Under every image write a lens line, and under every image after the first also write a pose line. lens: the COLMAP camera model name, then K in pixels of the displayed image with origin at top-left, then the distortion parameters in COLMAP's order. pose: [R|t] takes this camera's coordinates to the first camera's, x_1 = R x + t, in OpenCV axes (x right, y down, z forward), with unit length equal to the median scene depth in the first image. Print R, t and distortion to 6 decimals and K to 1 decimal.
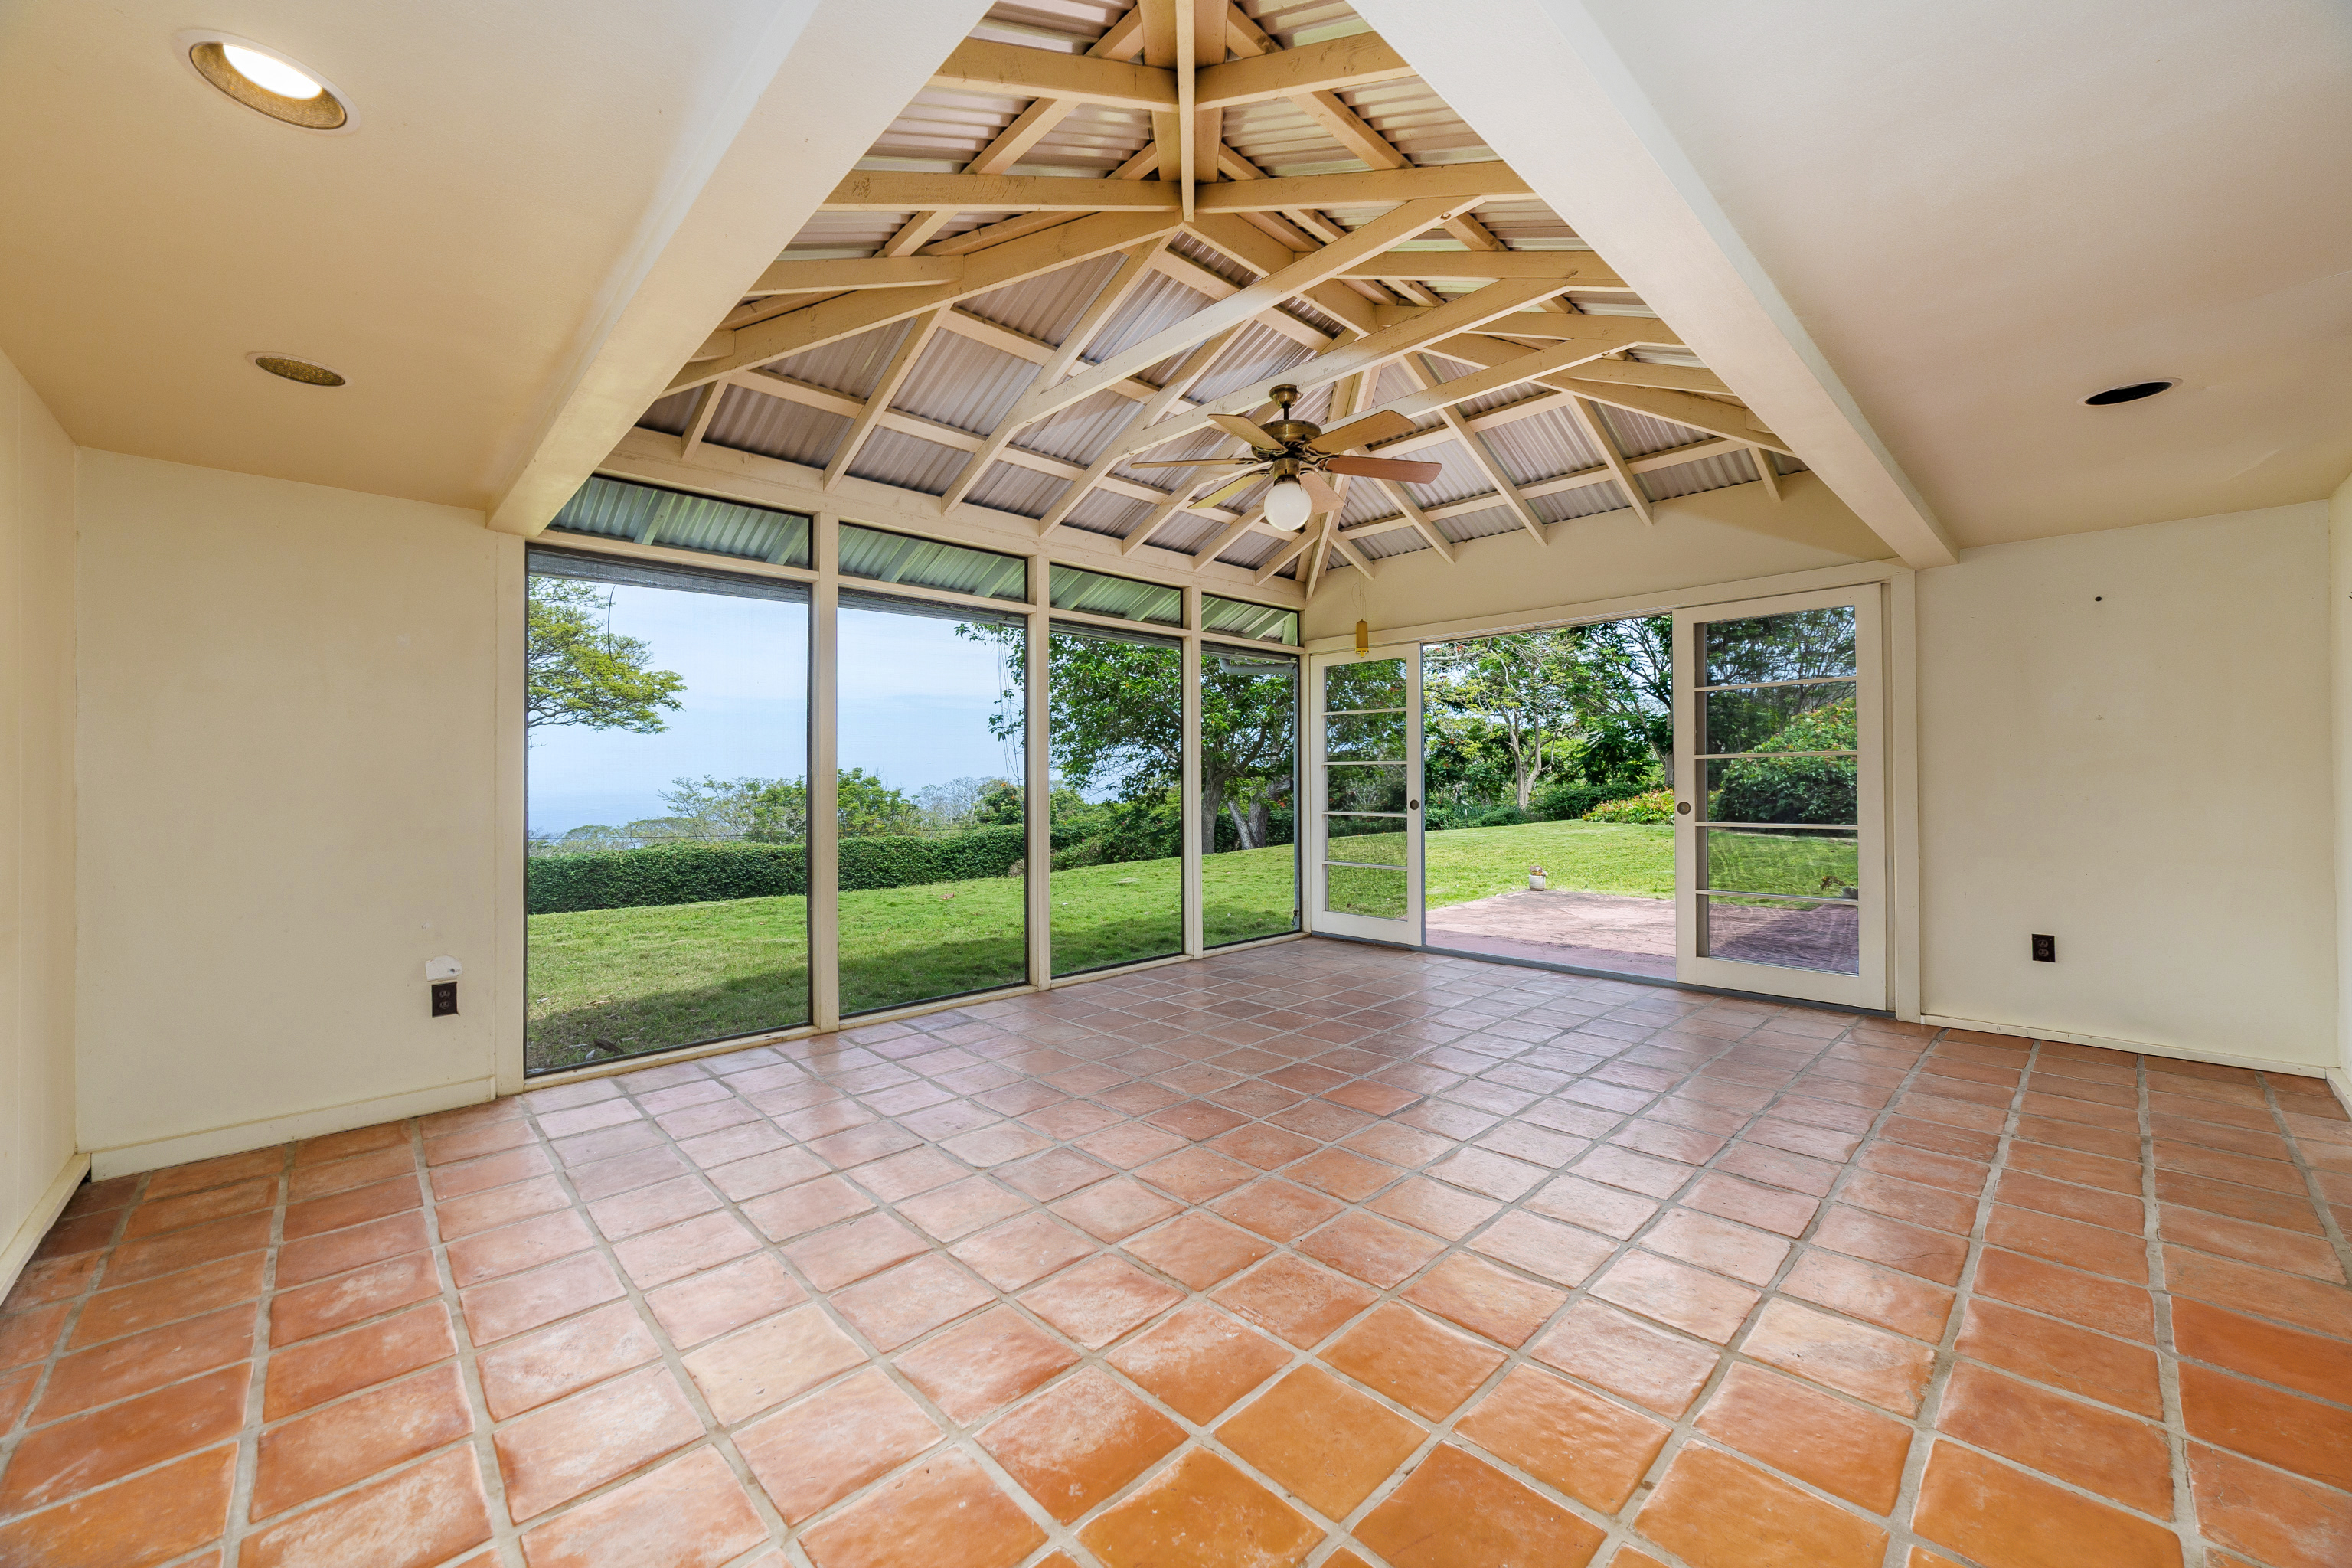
lens RADIAL K [[907.7, 0, 1177.5], [0, 907.7, 784.5], [0, 0, 1]] dist [0.000168, 0.000003]
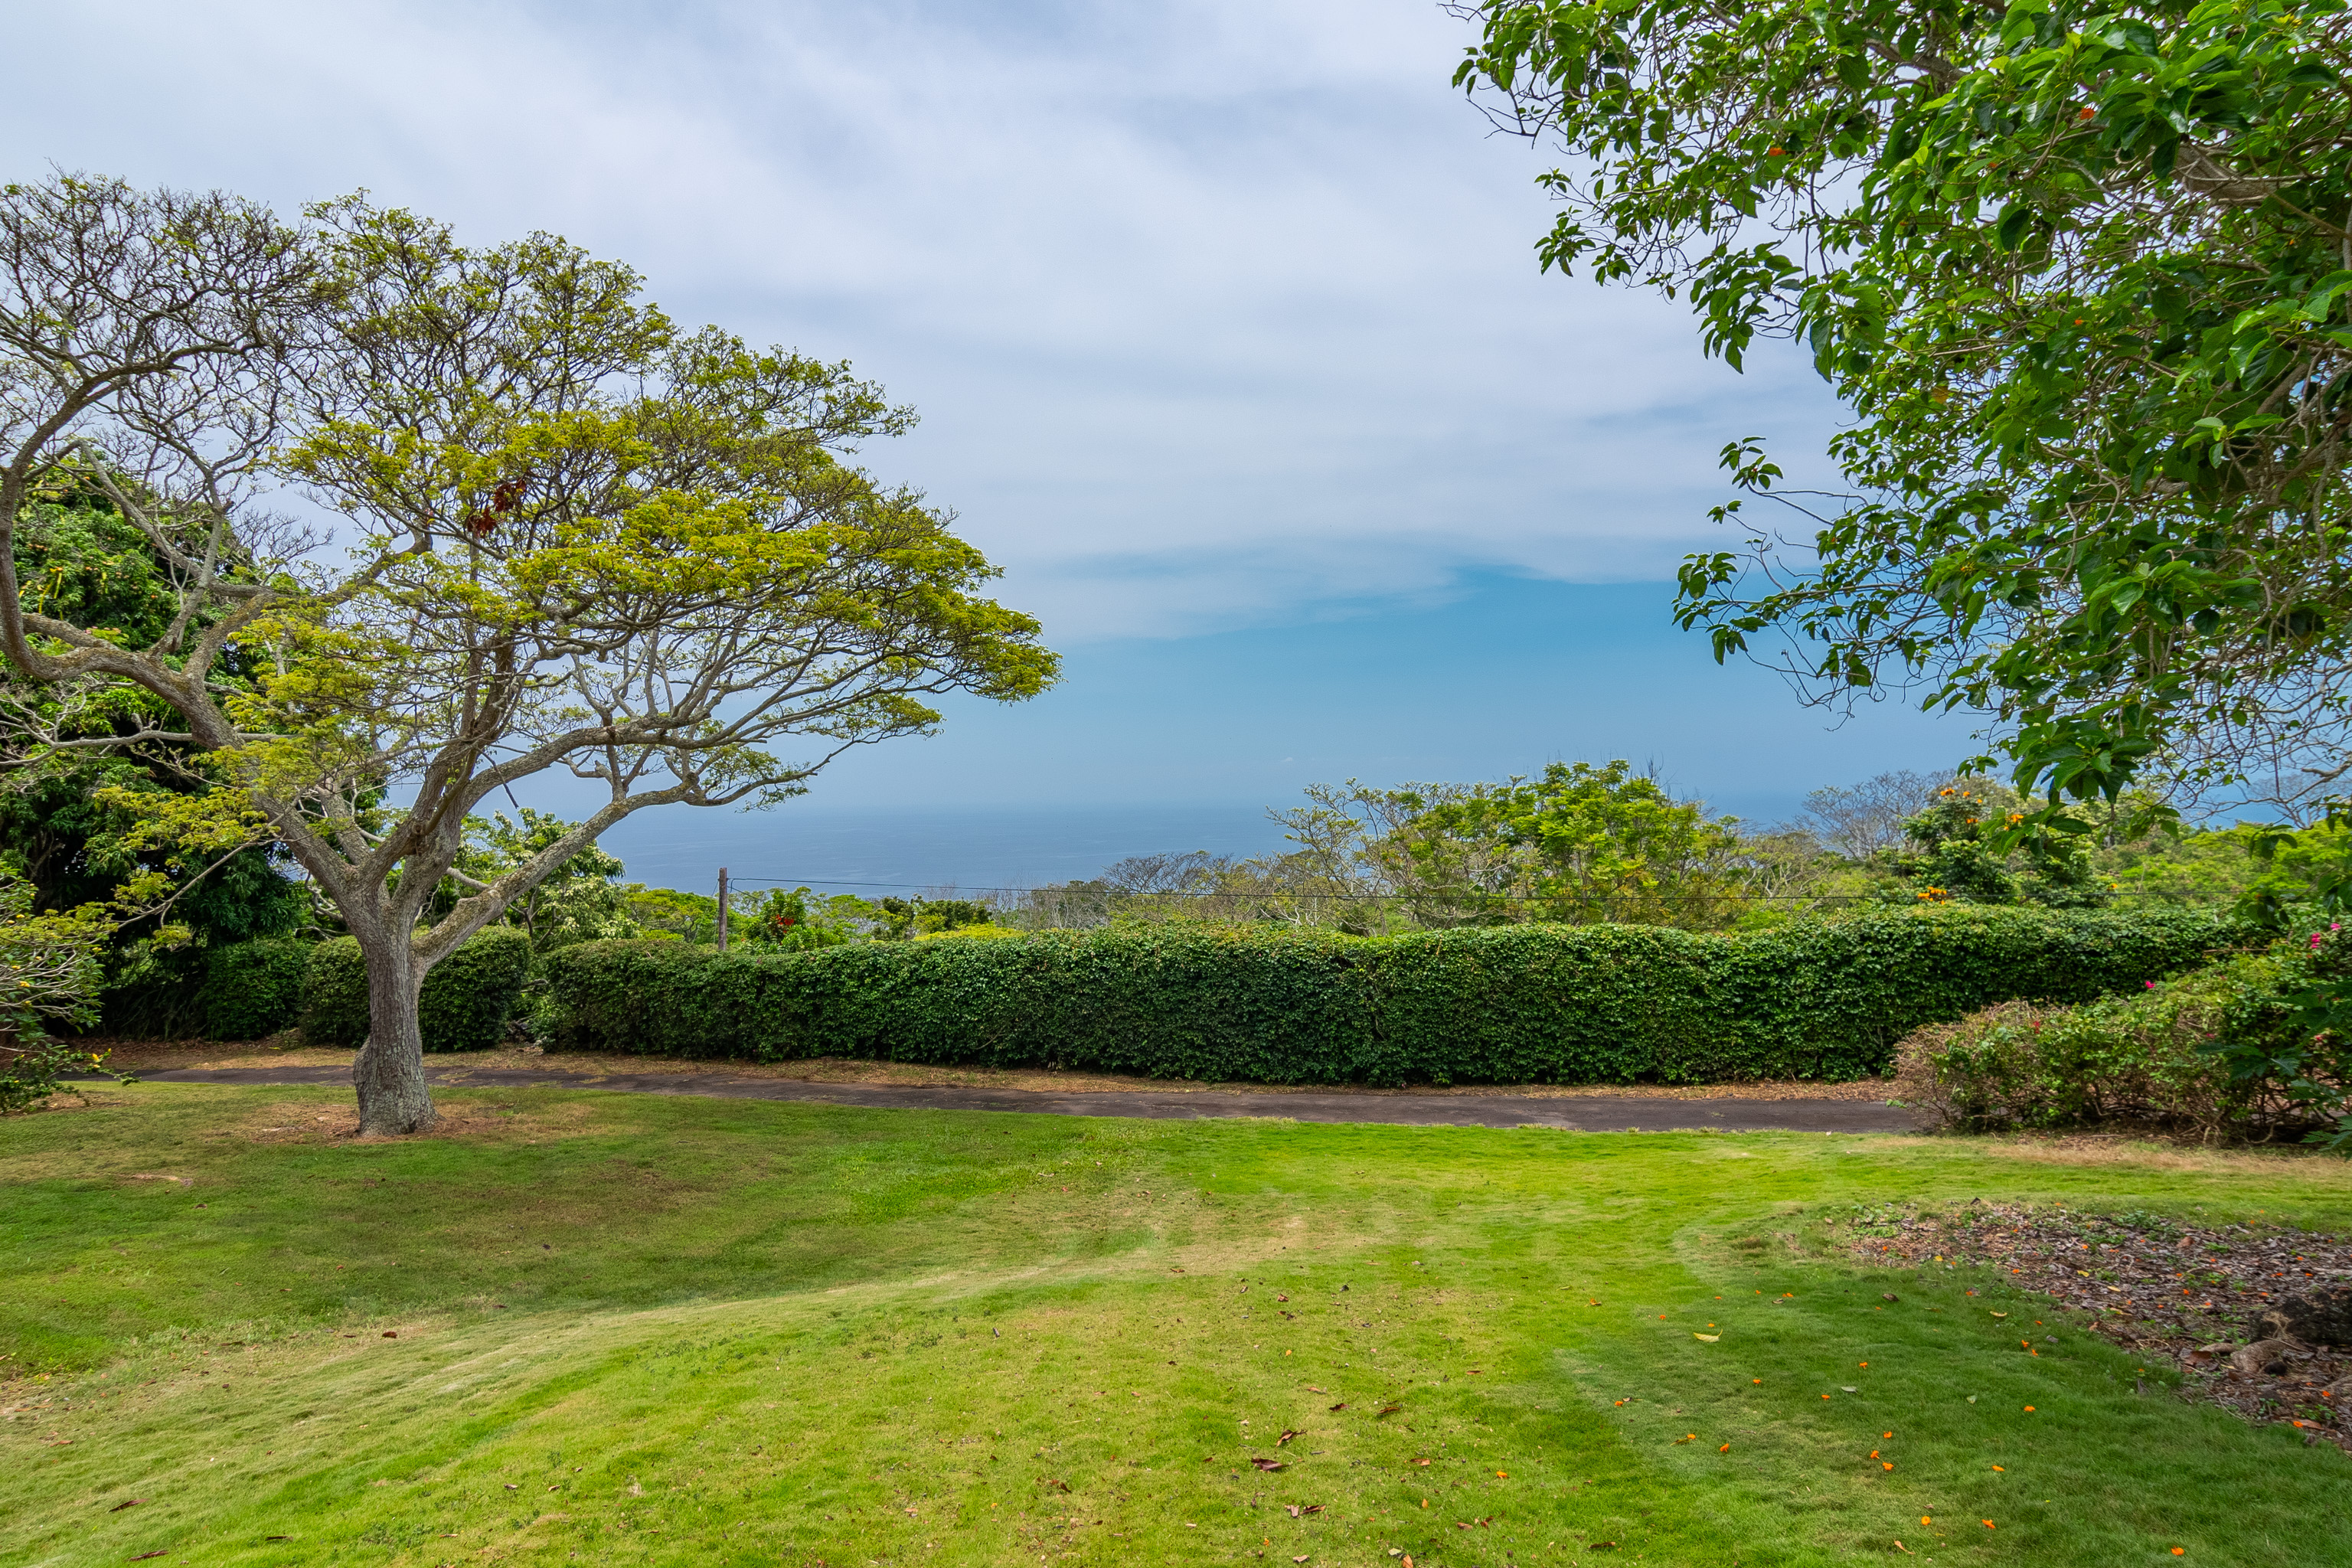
lens RADIAL K [[1396.7, 0, 1212.7], [0, 1396.7, 785.5], [0, 0, 1]] dist [0.000514, -0.000795]
pose [[0.759091, -0.006539, -0.650952, -0.025442], [0.008277, 0.999966, -0.000392, -0.007148], [0.650932, -0.005091, 0.759119, 0.304624]]
